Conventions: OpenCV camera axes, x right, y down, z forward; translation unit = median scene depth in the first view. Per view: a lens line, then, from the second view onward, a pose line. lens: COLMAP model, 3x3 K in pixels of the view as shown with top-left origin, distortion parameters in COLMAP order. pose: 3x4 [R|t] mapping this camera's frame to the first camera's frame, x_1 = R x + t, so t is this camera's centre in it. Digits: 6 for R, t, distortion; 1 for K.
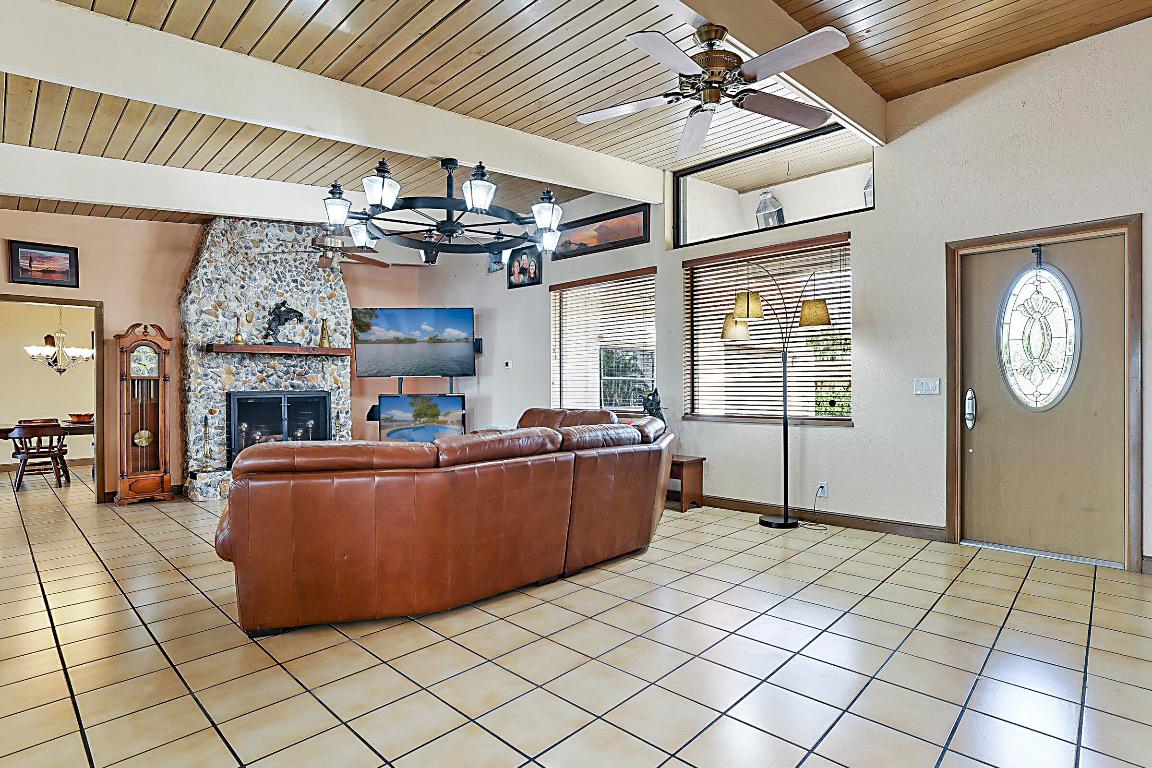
lens RADIAL K [[567.2, 0, 577.4], [0, 567.2, 389.1], [0, 0, 1]] dist [0.000272, 0.000228]
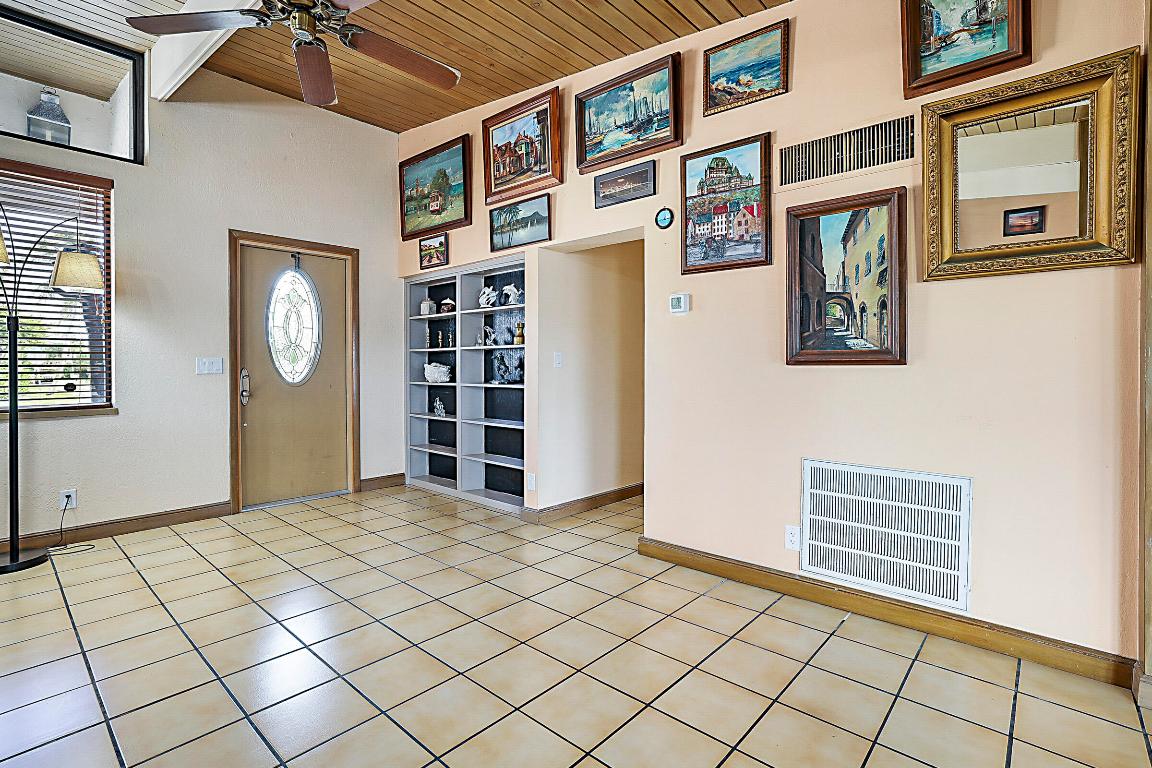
lens RADIAL K [[550.2, 0, 576.5], [0, 550.2, 370.1], [0, 0, 1]] dist [-0.040886, 0.000102]
pose [[-0.035483, -0.006250, 0.999351, -0.373054], [0.004088, 0.999971, 0.006399, -0.000828], [-0.999362, 0.004312, -0.035456, 0.400516]]
